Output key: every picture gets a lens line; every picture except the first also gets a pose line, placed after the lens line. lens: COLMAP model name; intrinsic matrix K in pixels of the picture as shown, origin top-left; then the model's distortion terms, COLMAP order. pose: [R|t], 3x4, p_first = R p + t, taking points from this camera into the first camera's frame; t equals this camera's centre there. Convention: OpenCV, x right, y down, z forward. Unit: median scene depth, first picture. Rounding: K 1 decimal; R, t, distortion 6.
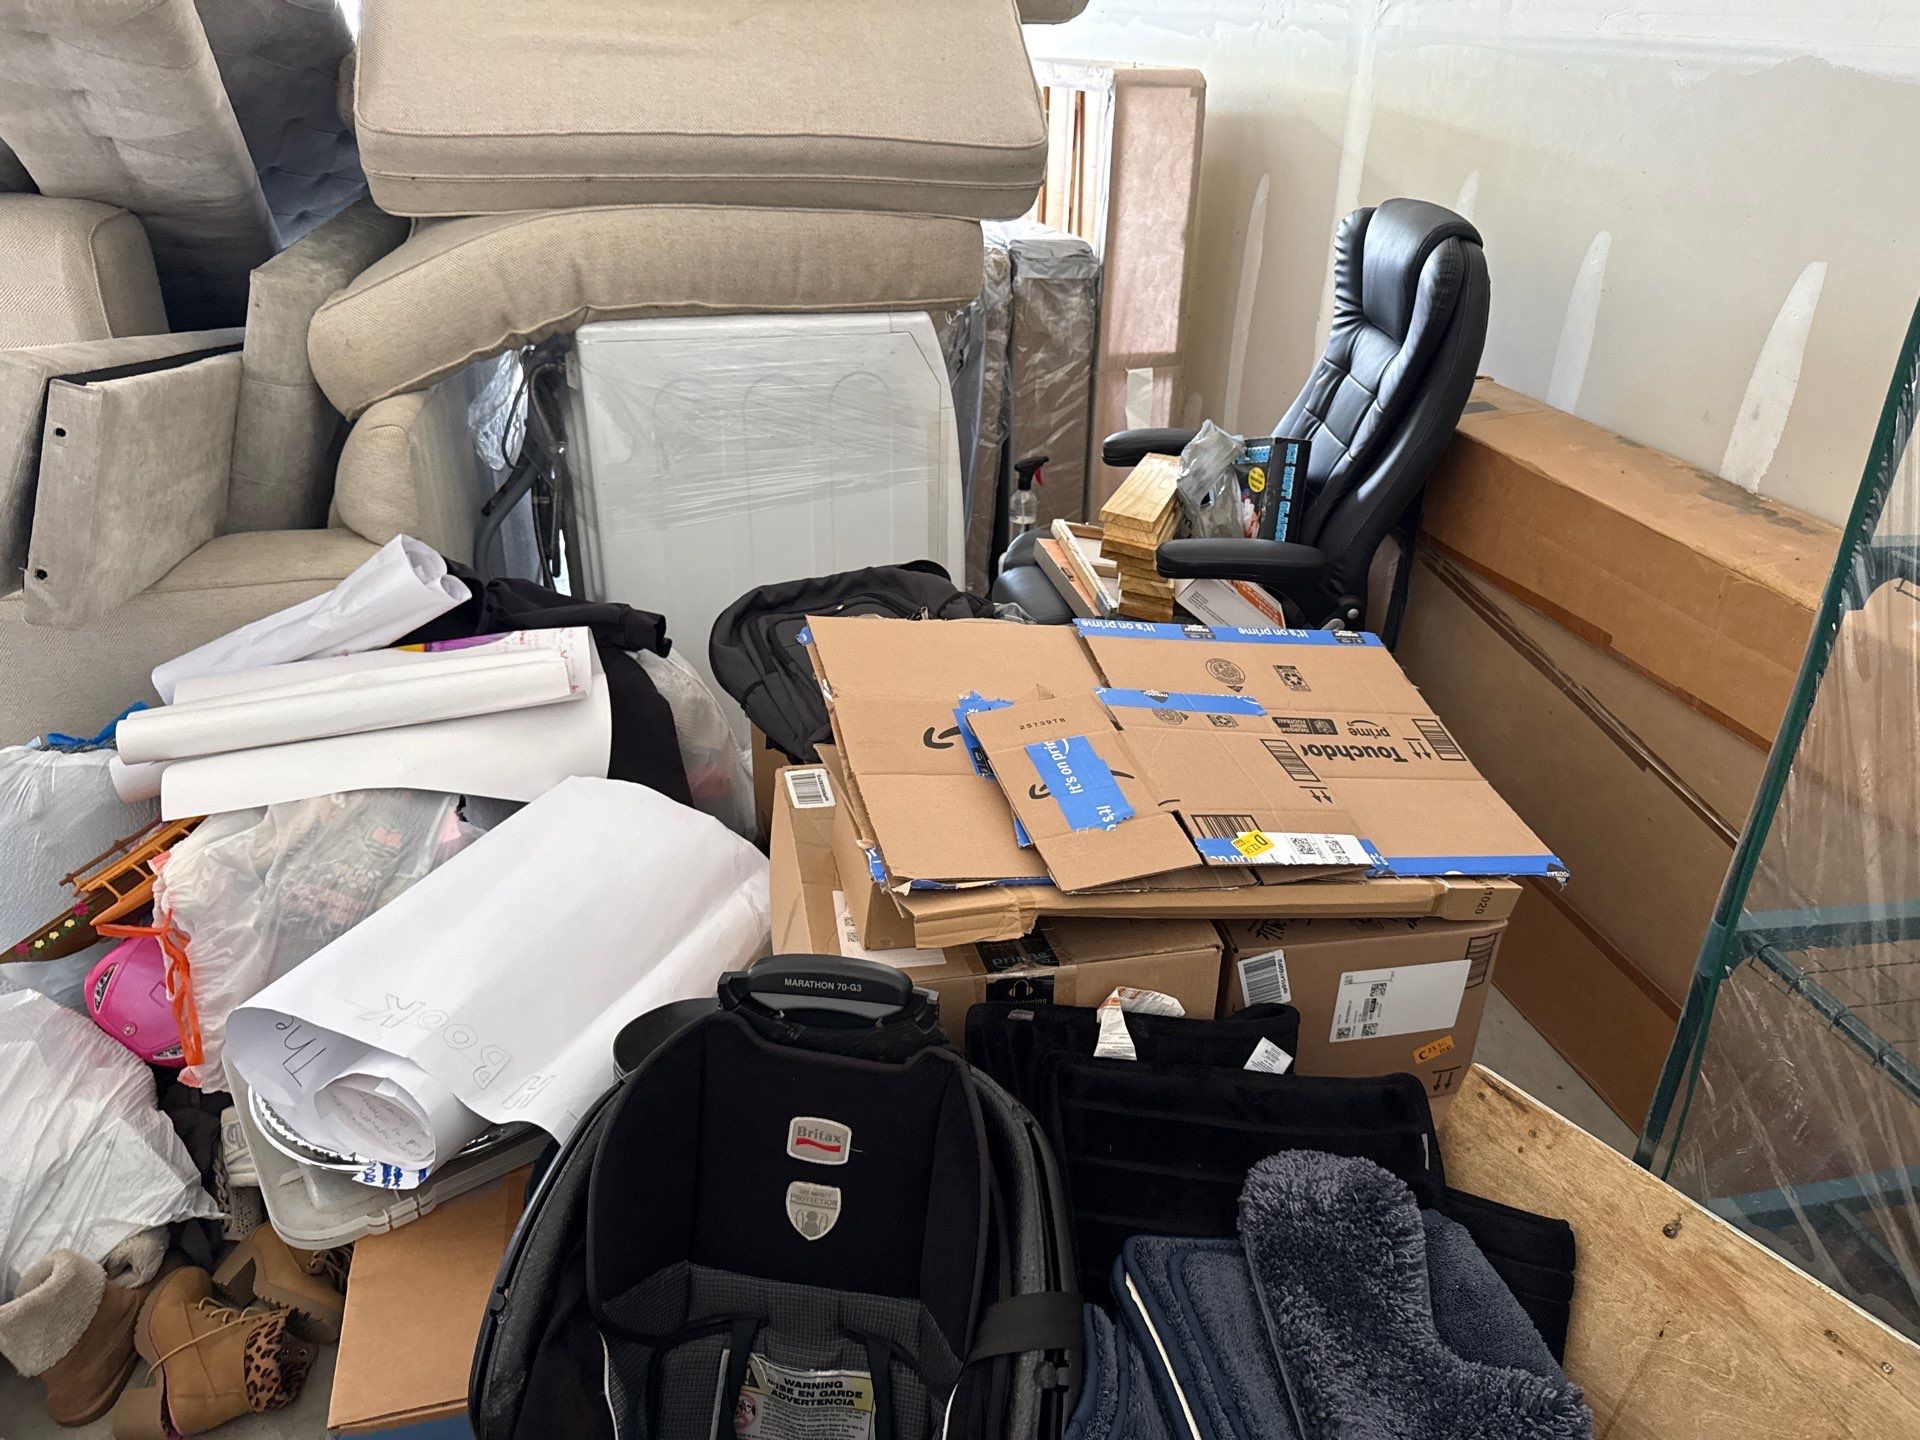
lens RADIAL K [[1347.7, 0, 965.7], [0, 1347.7, 726.5], [0, 0, 1]] dist [0.040841, -0.053945]
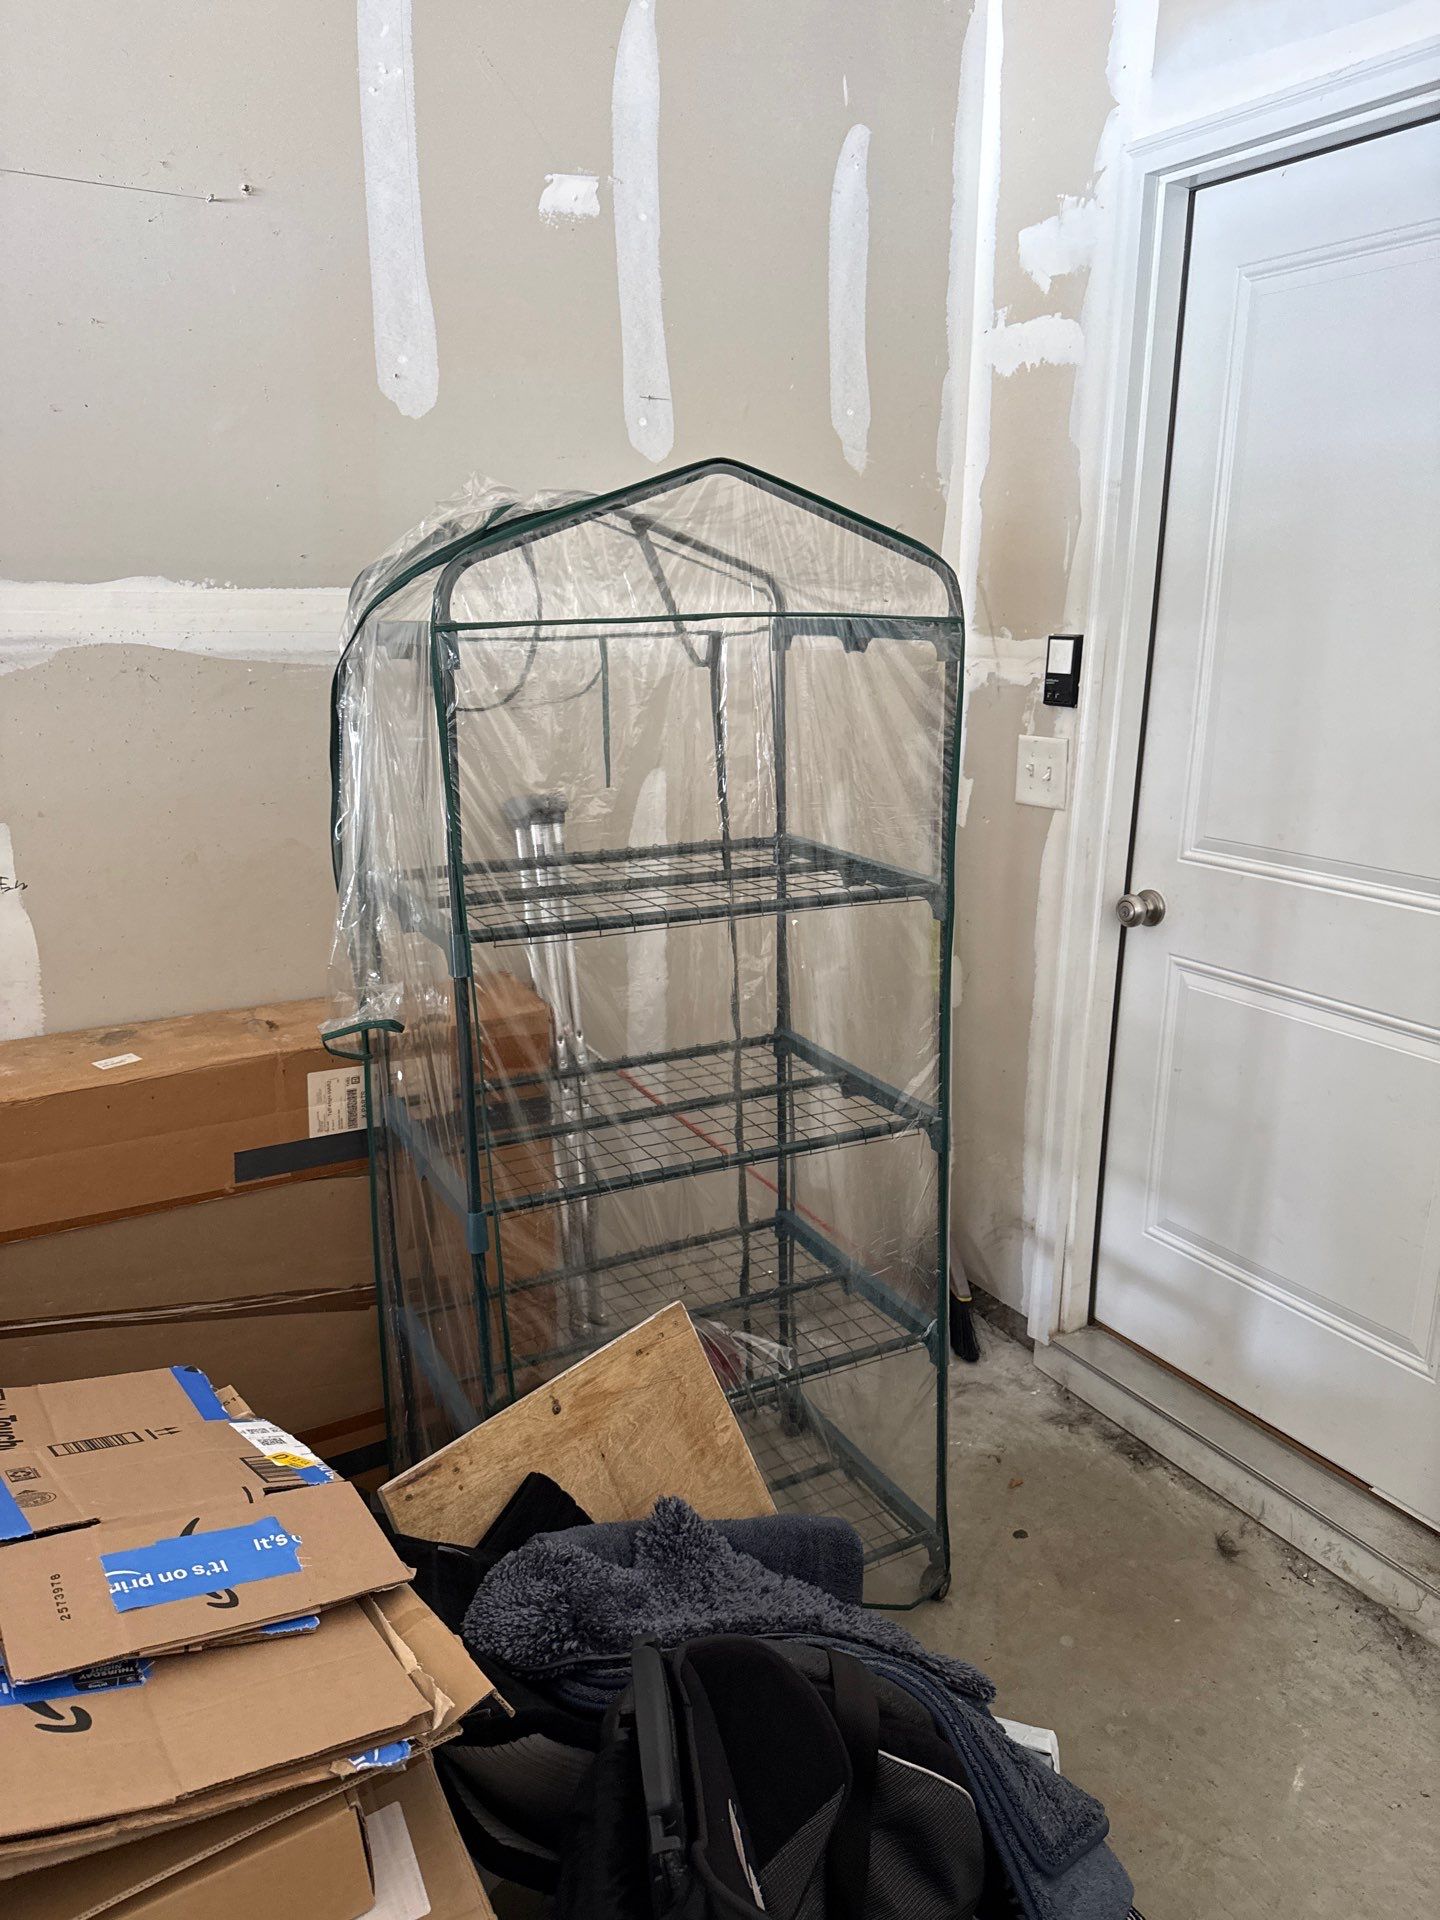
lens RADIAL K [[1347.7, 0, 721.4], [0, 1347.7, 962.9], [0, 0, 1]] dist [0.040841, -0.053945]
pose [[-0.269861, -0.264176, 0.925952, -0.609646], [0.446271, 0.817800, 0.363382, -0.380818], [-0.853239, 0.511288, -0.102798, 0.665381]]
